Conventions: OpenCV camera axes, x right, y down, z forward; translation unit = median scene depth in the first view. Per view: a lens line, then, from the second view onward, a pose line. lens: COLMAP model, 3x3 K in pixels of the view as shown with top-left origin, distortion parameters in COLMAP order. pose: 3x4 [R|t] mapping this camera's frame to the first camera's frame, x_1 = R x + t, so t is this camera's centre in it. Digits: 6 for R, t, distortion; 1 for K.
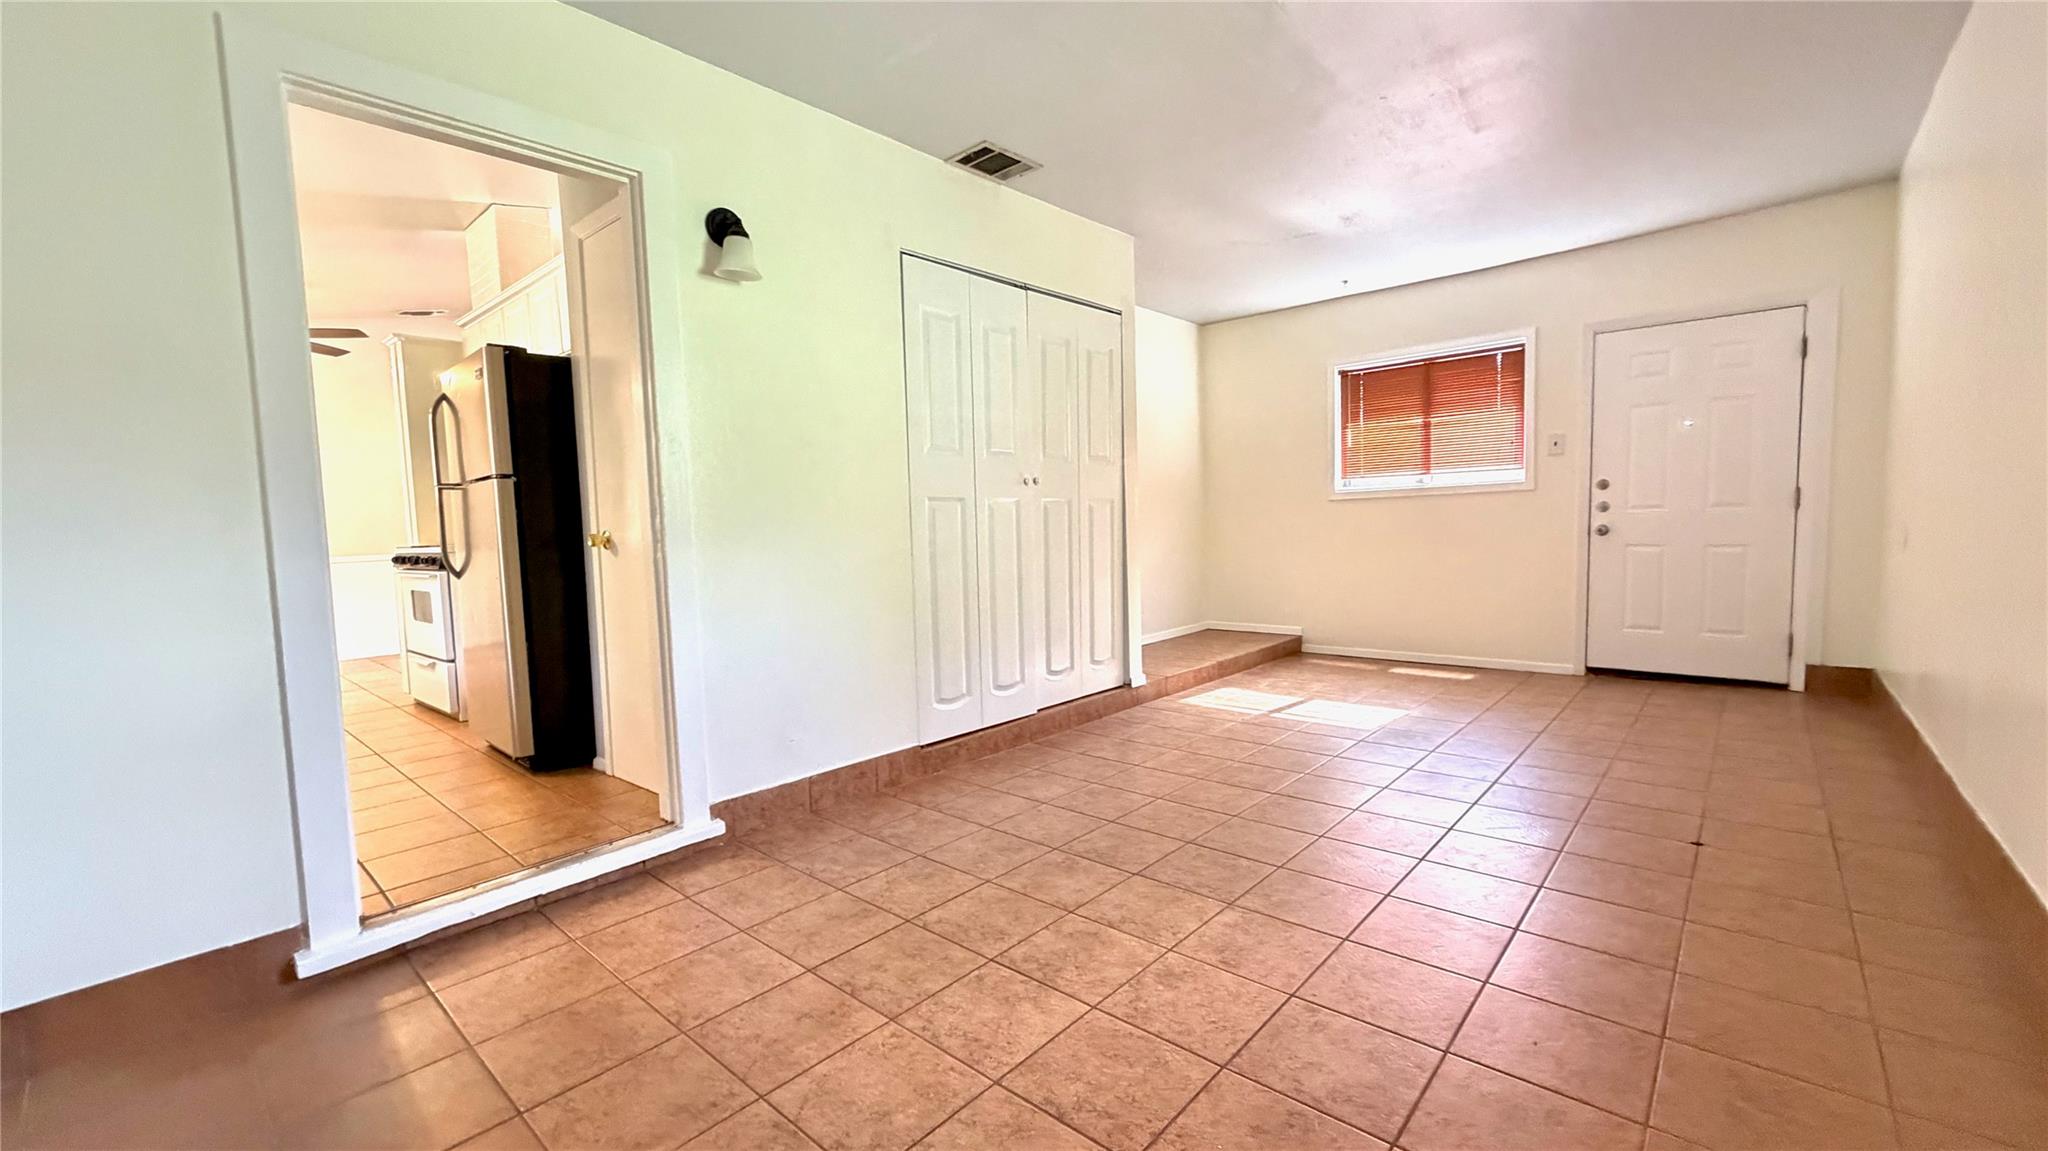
lens RADIAL K [[820.7, 0, 1017.1], [0, 820.7, 578.6], [0, 0, 1]] dist [0.002794, -0.000129]
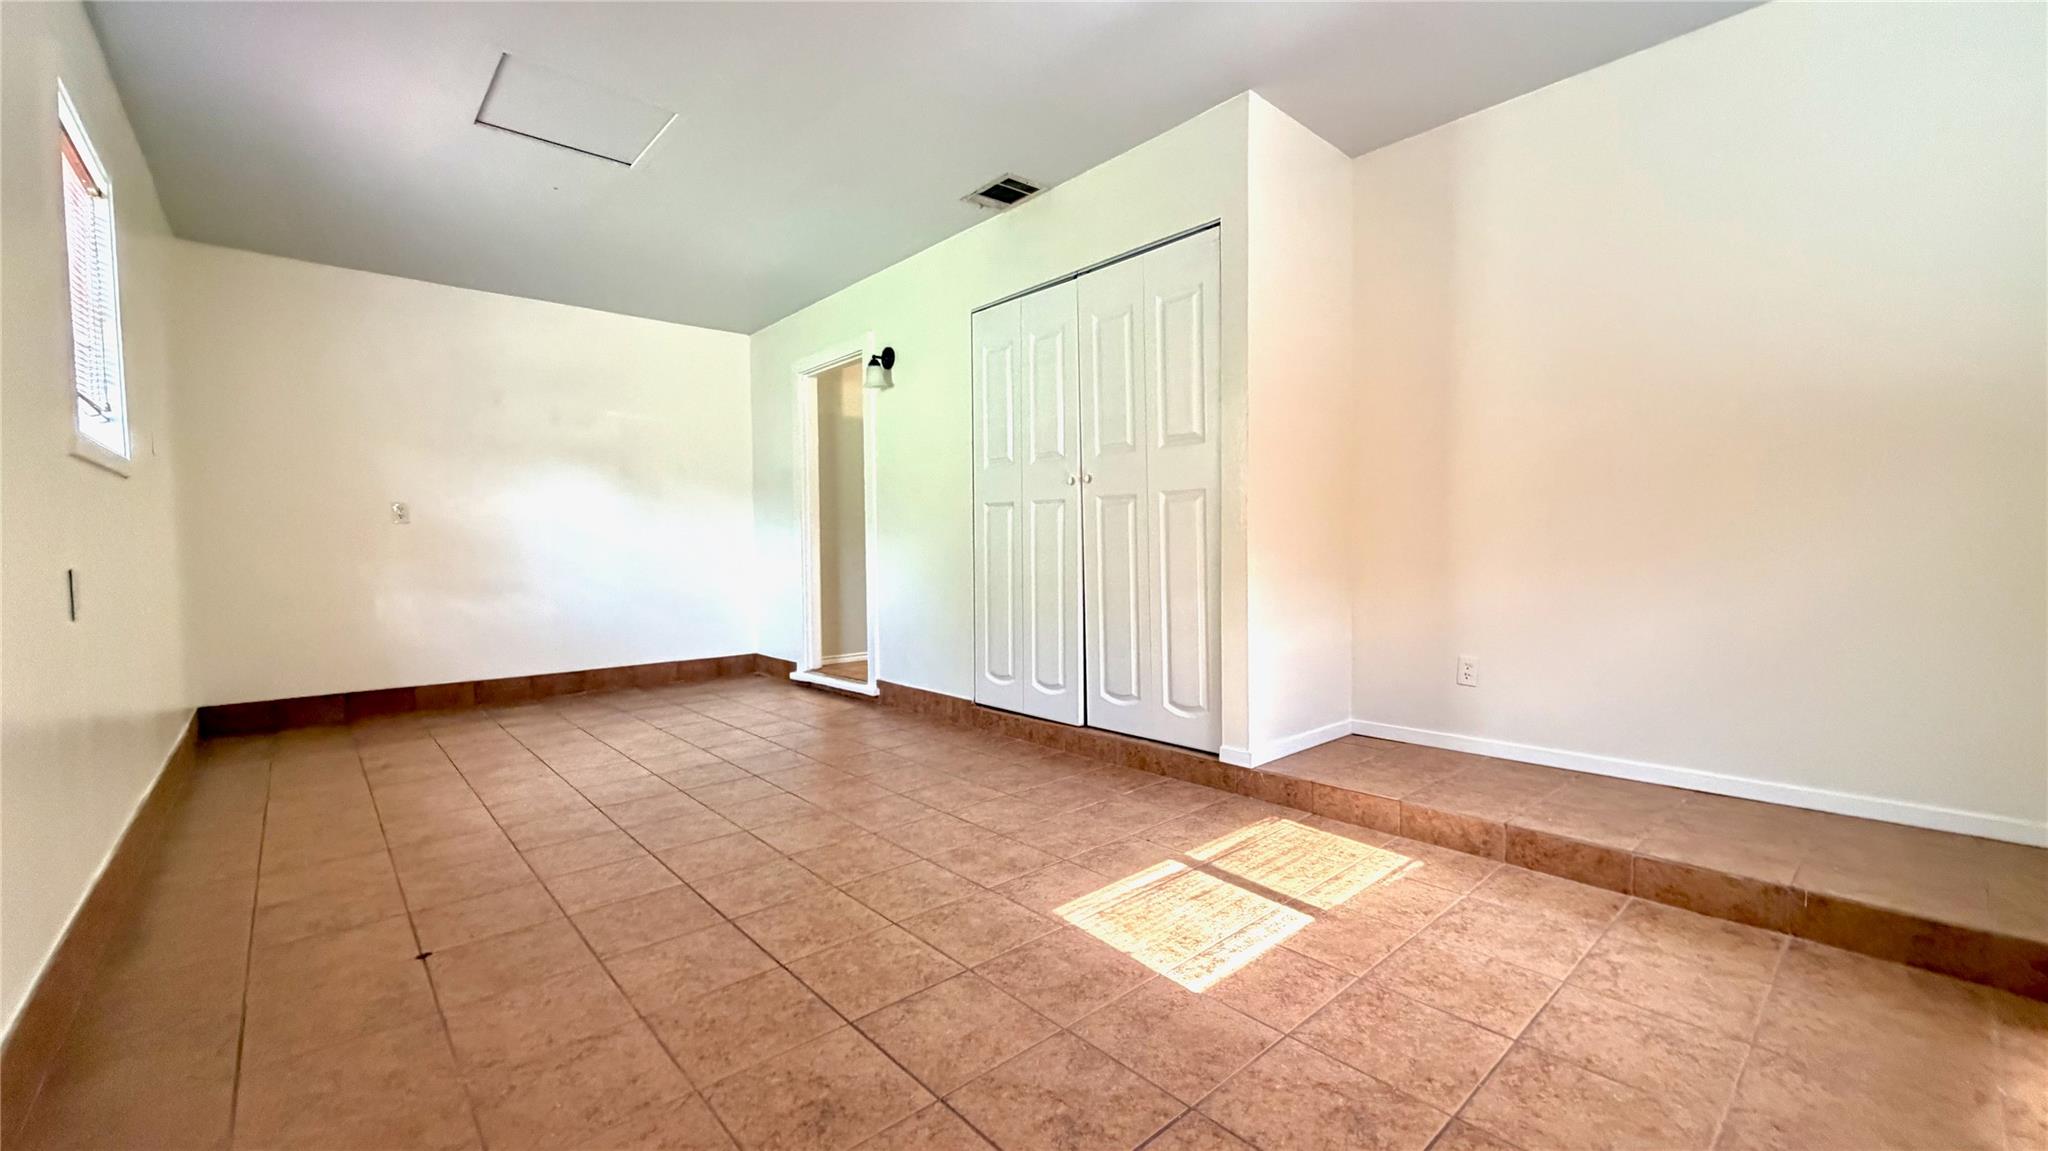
lens RADIAL K [[820.7, 0, 1017.8], [0, 820.7, 577.1], [0, 0, 1]] dist [0.002794, -0.000129]
pose [[-0.113637, 0.072361, -0.990884, 1.120915], [-0.051032, 0.995603, 0.078558, -0.090026], [0.992211, 0.059494, -0.109444, 1.205877]]
